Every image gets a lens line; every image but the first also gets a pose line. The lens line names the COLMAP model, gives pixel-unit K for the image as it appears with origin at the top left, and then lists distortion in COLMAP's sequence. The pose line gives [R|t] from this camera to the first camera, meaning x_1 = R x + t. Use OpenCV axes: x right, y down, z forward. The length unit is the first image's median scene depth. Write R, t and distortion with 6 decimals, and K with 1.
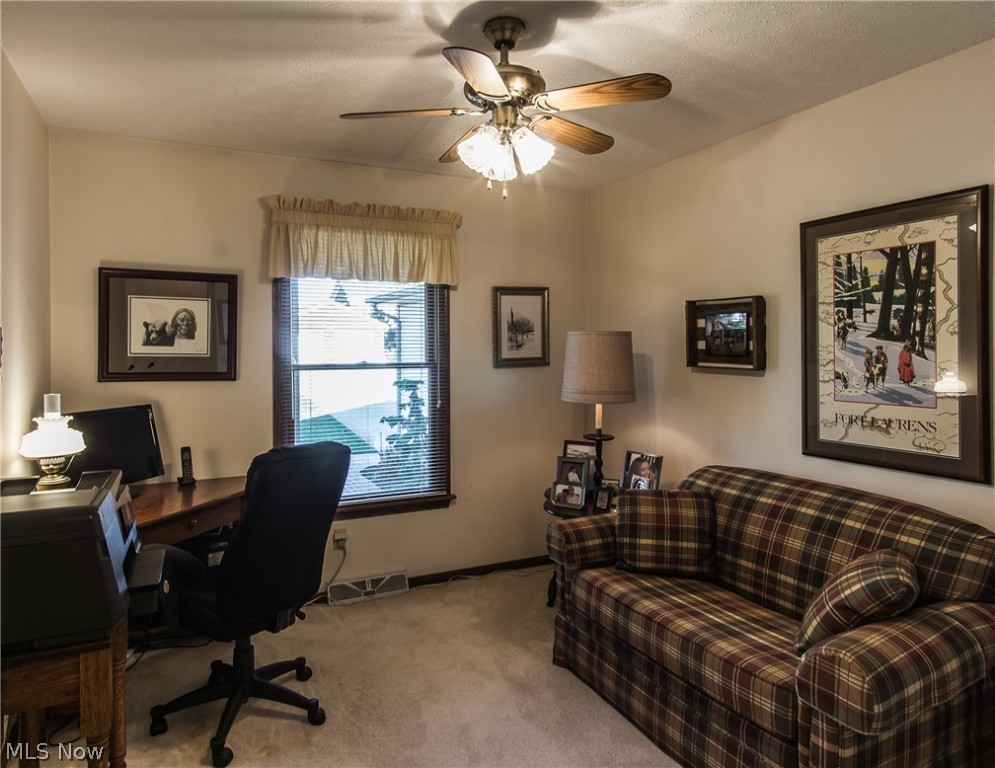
lens RADIAL K [[622.2, 0, 472.4], [0, 622.2, 329.4], [0, 0, 1]] dist [0.000063, -0.000631]
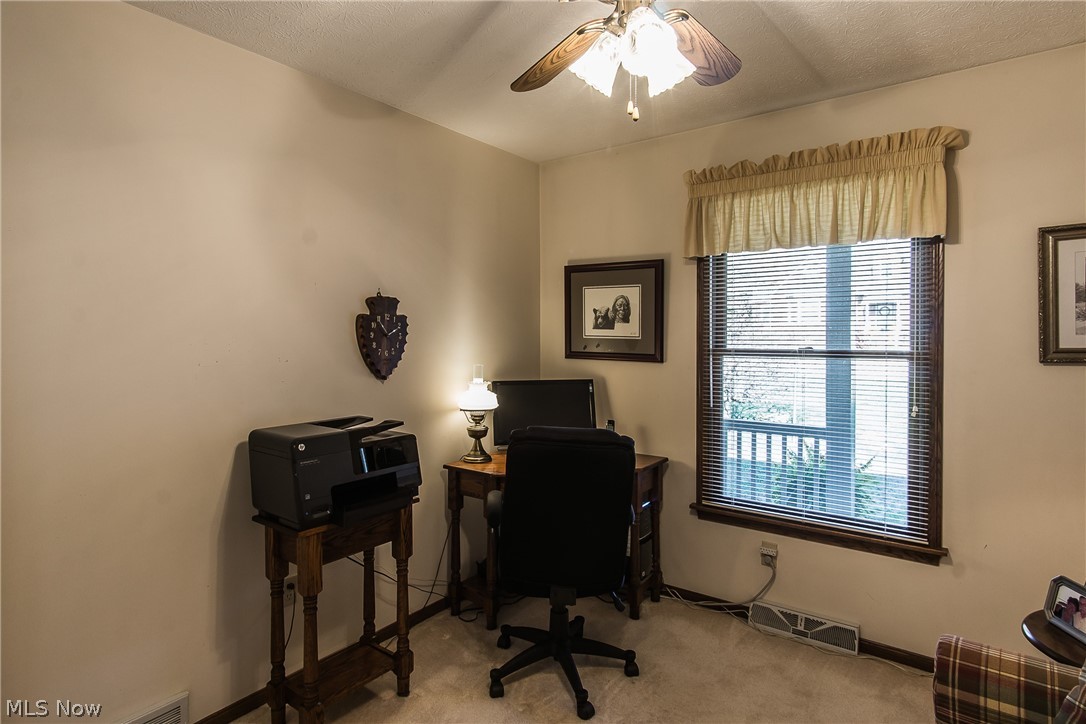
lens RADIAL K [[584.4, 0, 542.1], [0, 584.4, 328.9], [0, 0, 1]] dist [0.006124, 0.000767]
pose [[0.476447, -0.005691, -0.879185, 0.368673], [0.024818, 0.999668, 0.006979, 0.014926], [0.878853, -0.025145, 0.476430, 0.371355]]
